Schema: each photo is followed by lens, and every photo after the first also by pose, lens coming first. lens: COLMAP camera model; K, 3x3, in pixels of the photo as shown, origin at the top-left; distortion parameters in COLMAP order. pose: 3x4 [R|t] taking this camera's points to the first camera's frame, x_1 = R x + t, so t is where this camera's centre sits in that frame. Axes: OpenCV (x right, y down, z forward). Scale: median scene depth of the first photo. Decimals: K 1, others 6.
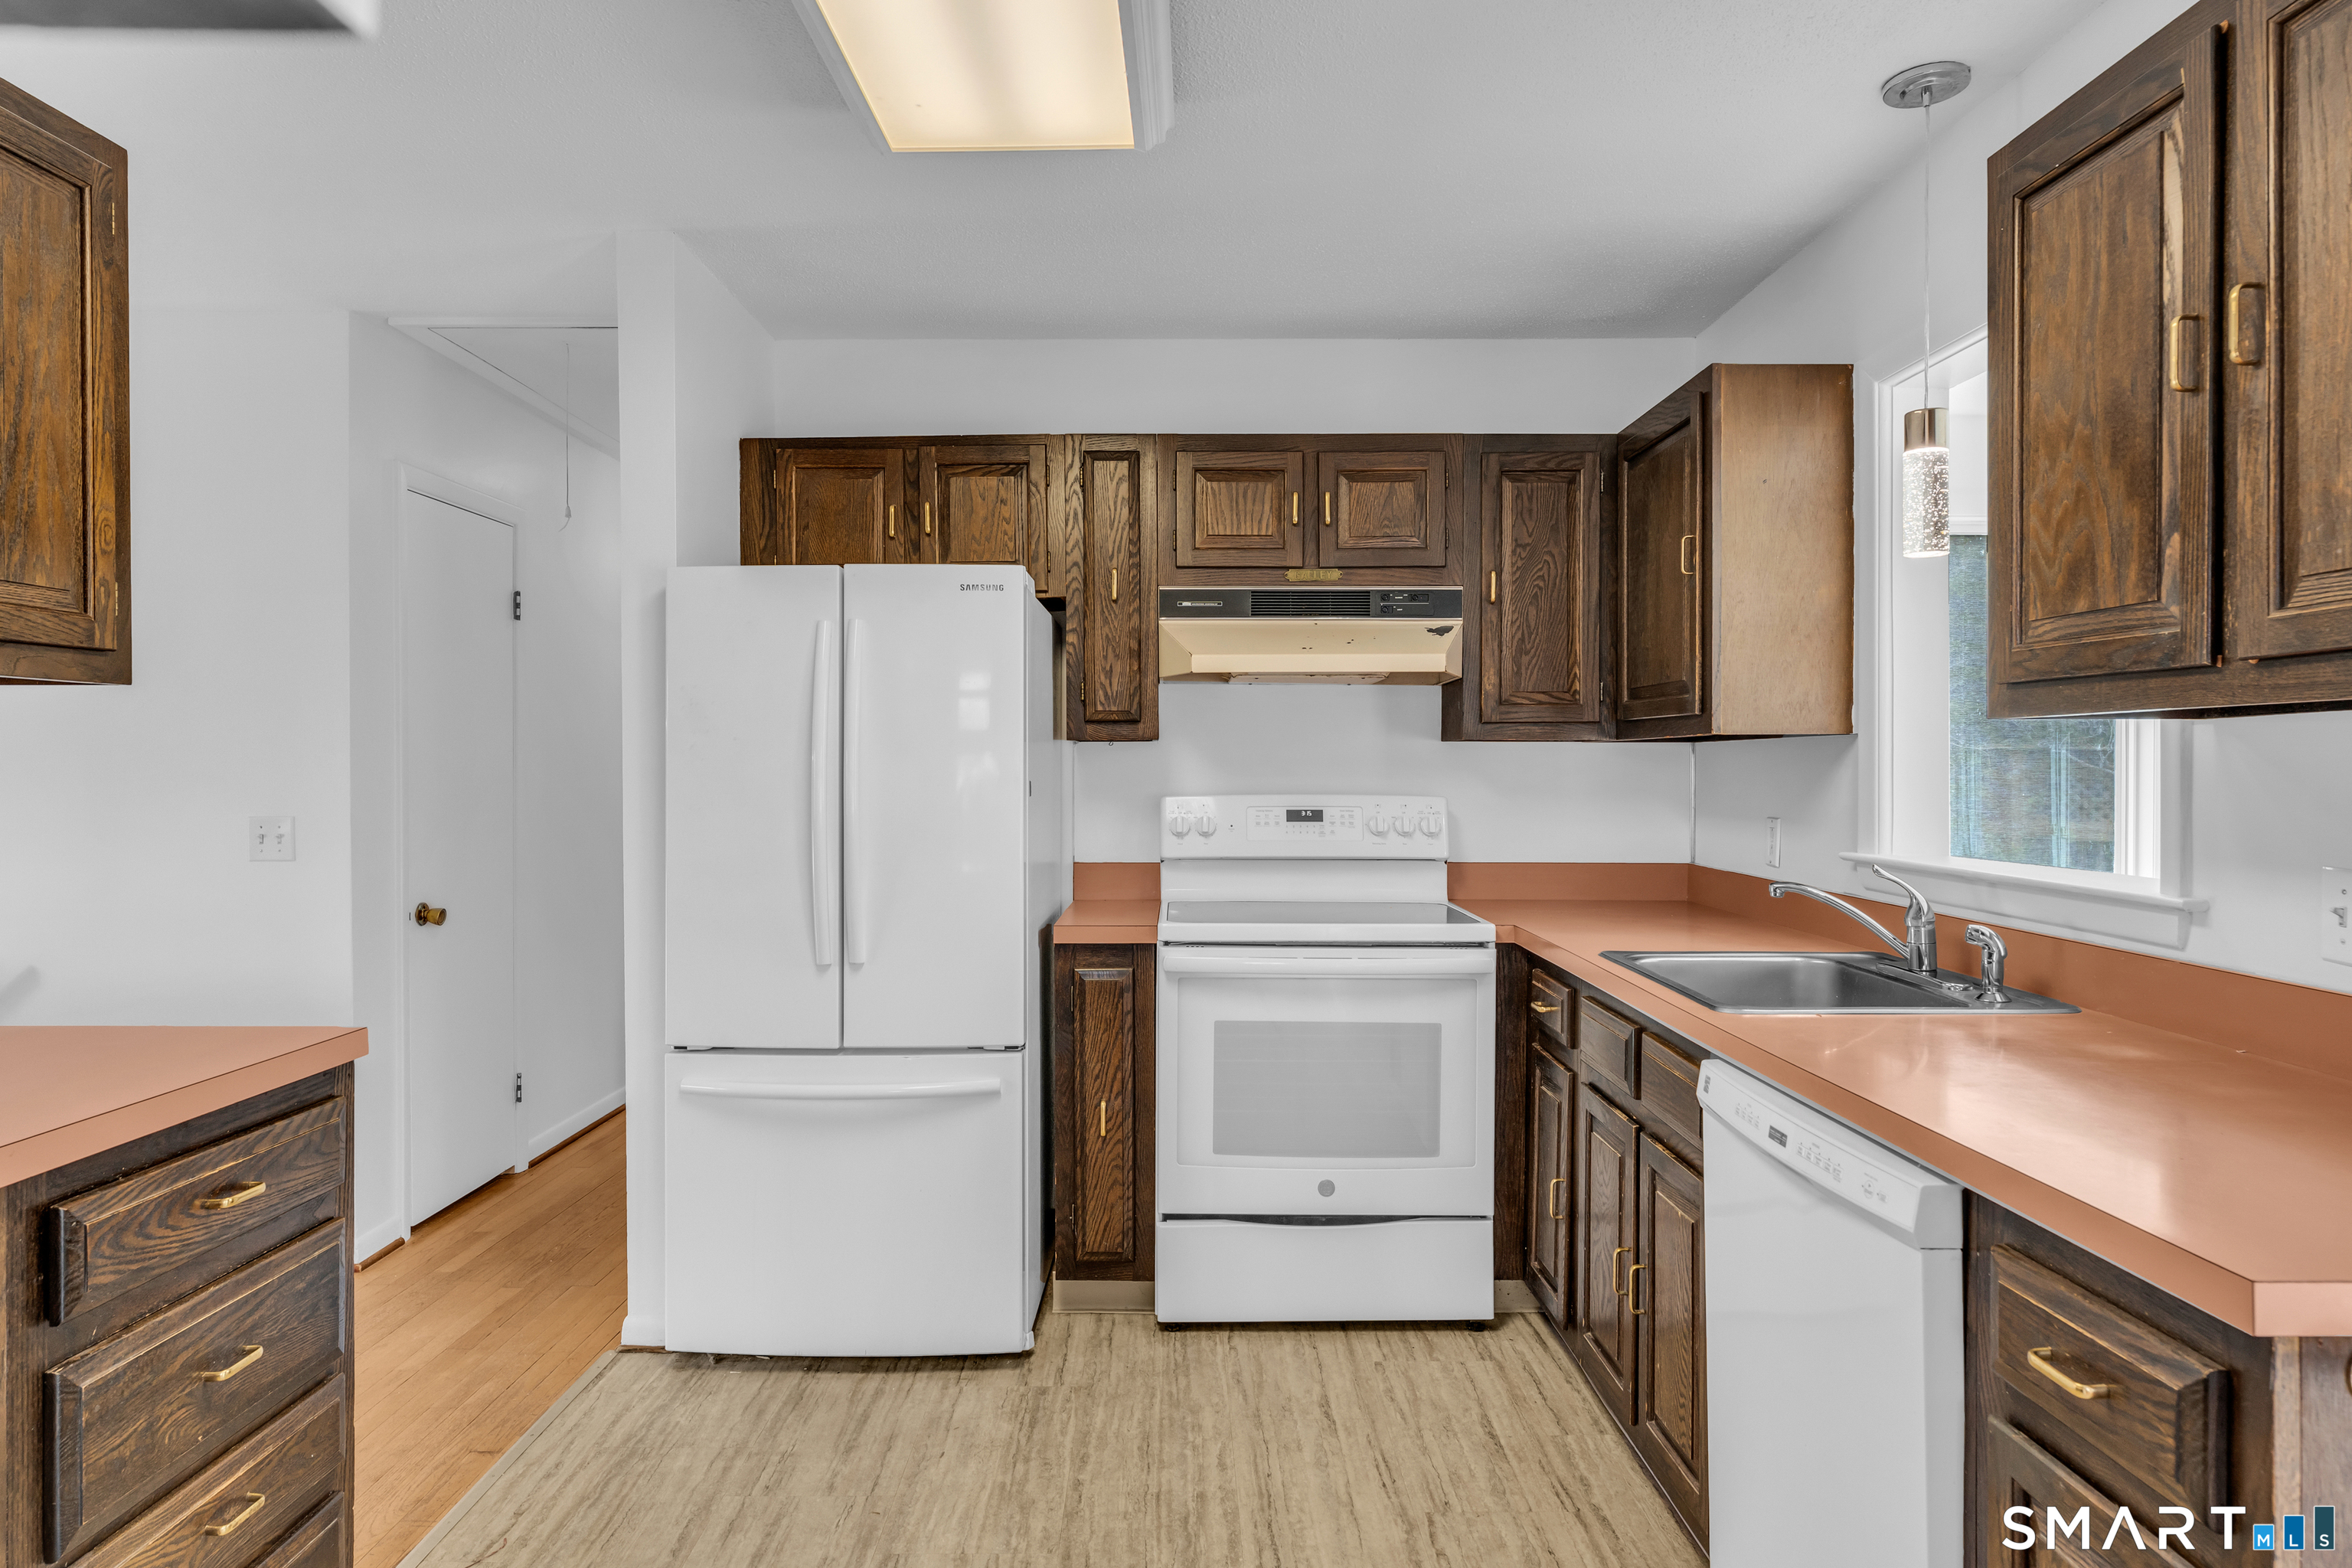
lens RADIAL K [[1402.3, 0, 1179.3], [0, 1402.3, 775.0], [0, 0, 1]] dist [-0.001122, -0.000387]
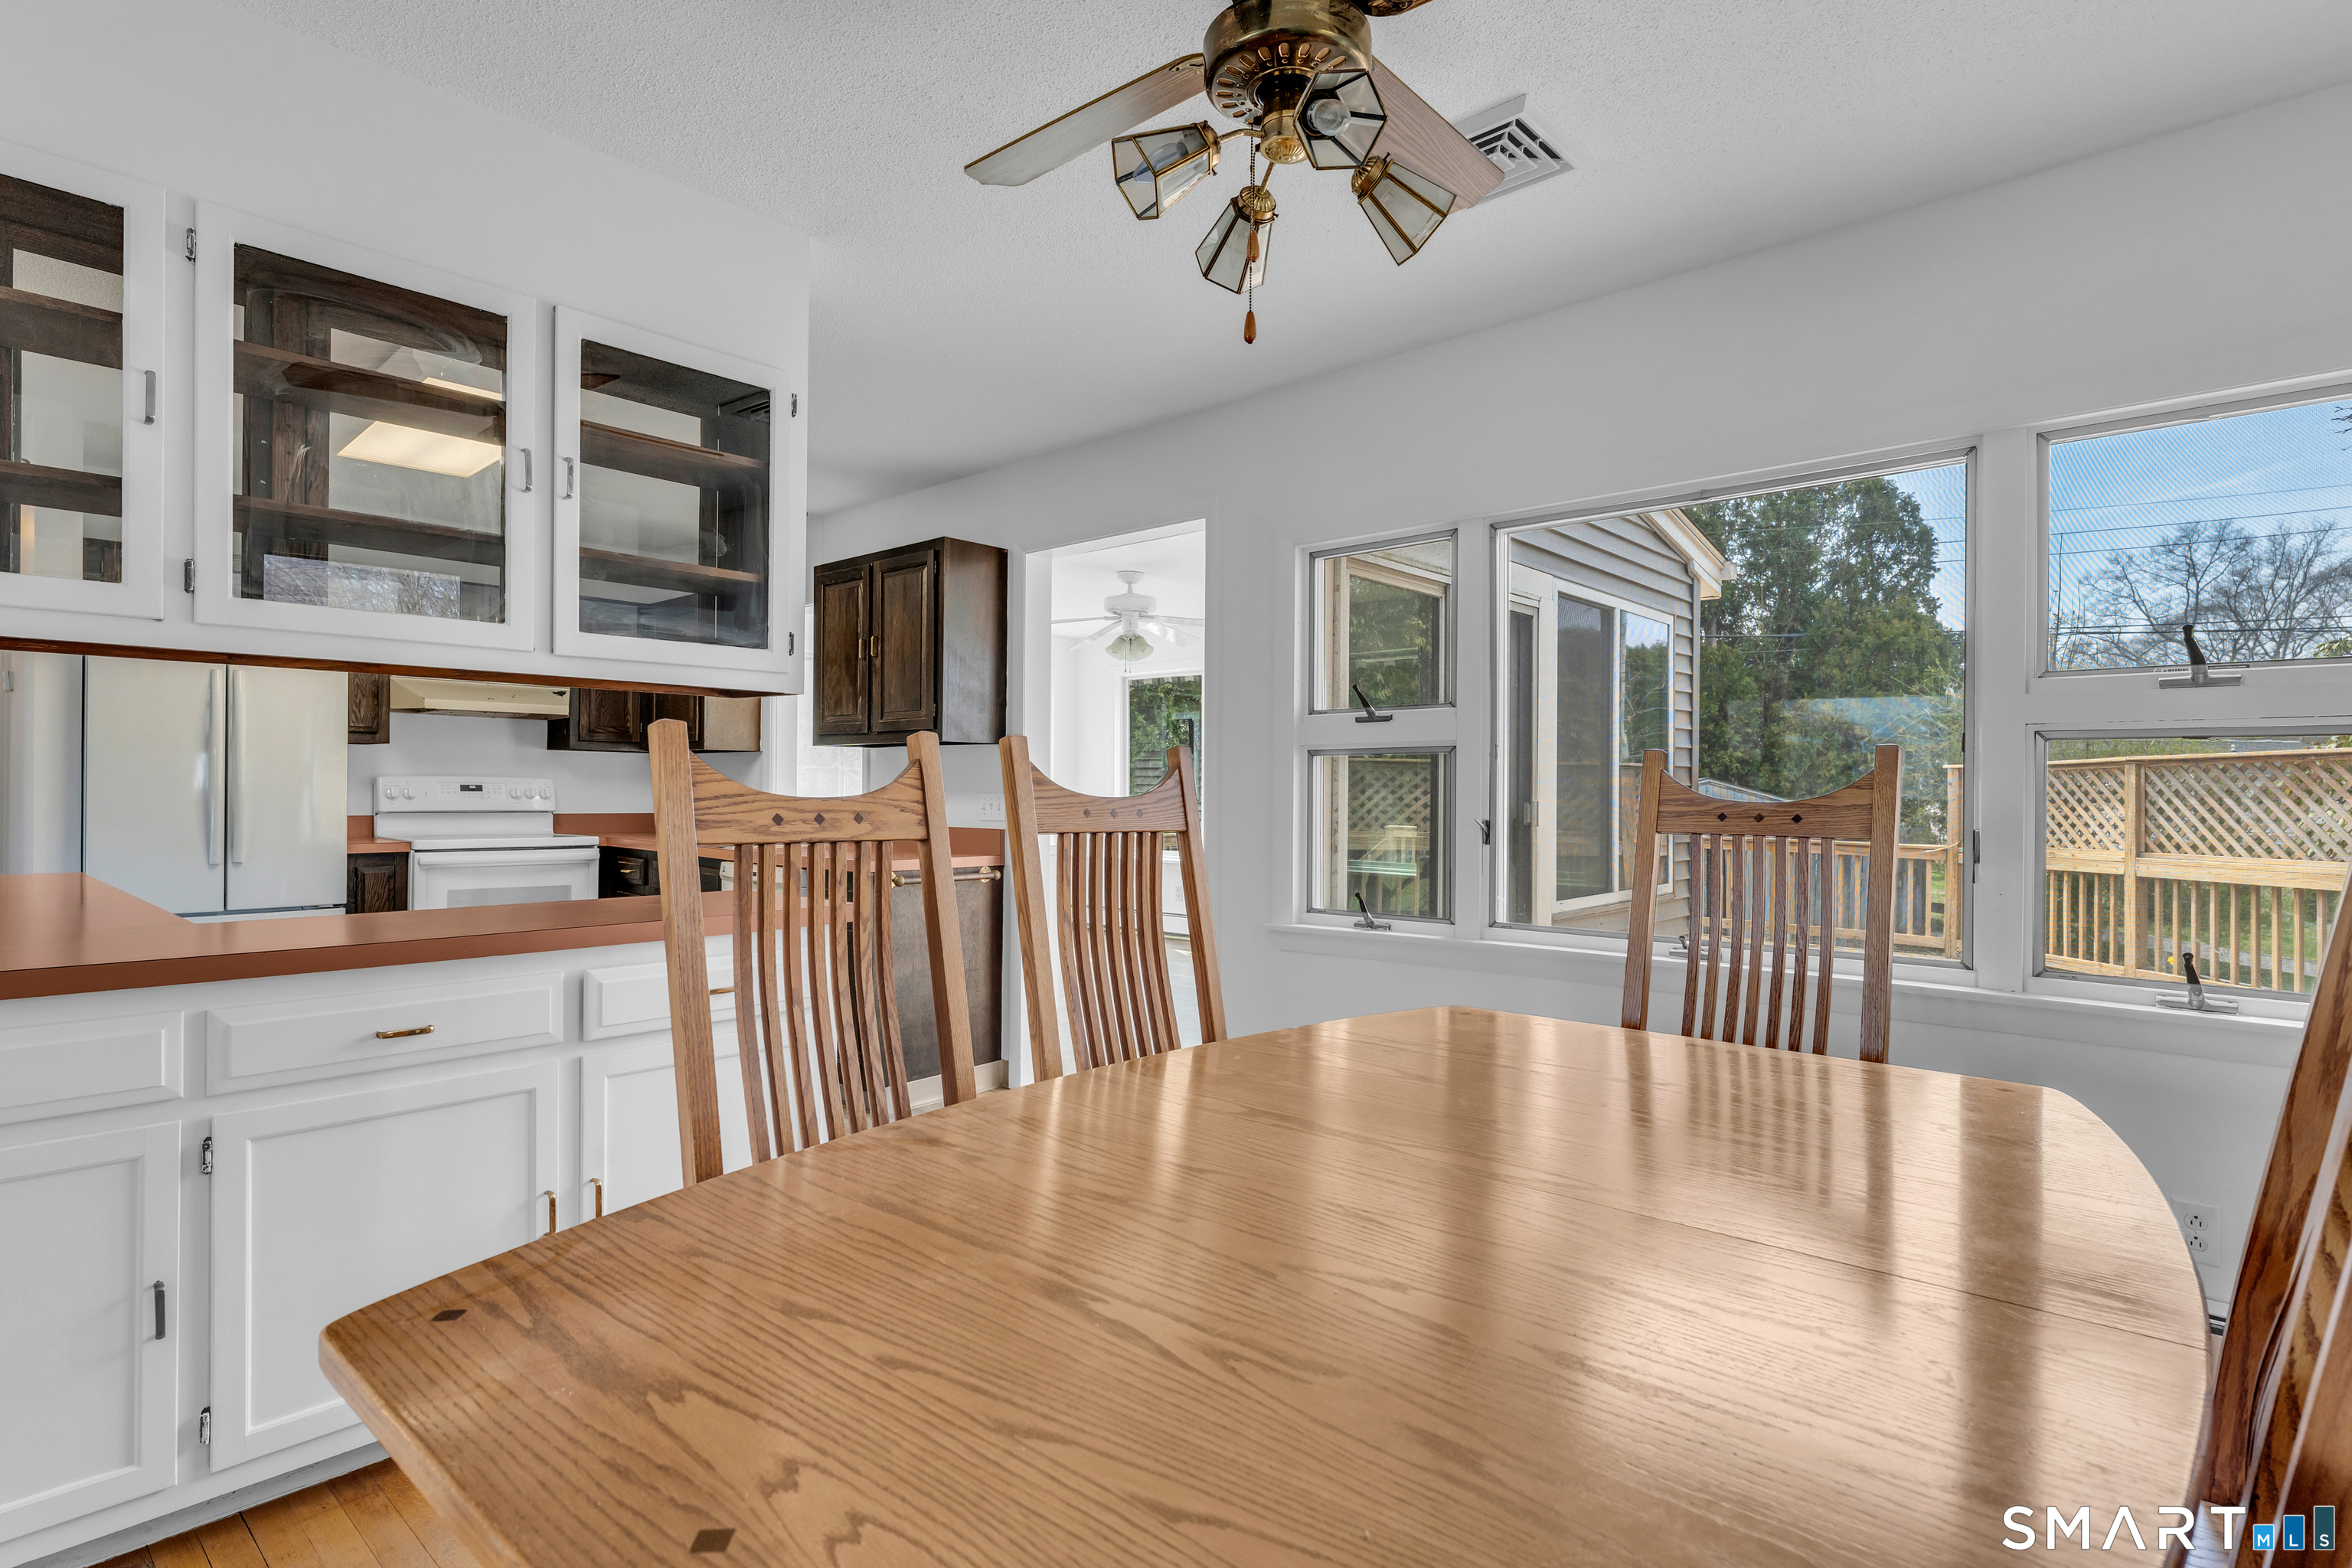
lens RADIAL K [[1160.6, 0, 1180.8], [0, 1160.6, 781.7], [0, 0, 1]] dist [-0.002141, 0.000013]
pose [[0.669807, 0.009297, 0.742477, -0.438407], [-0.003726, 0.999951, -0.009159, 0.033187], [-0.742526, 0.003368, 0.669809, -0.741936]]
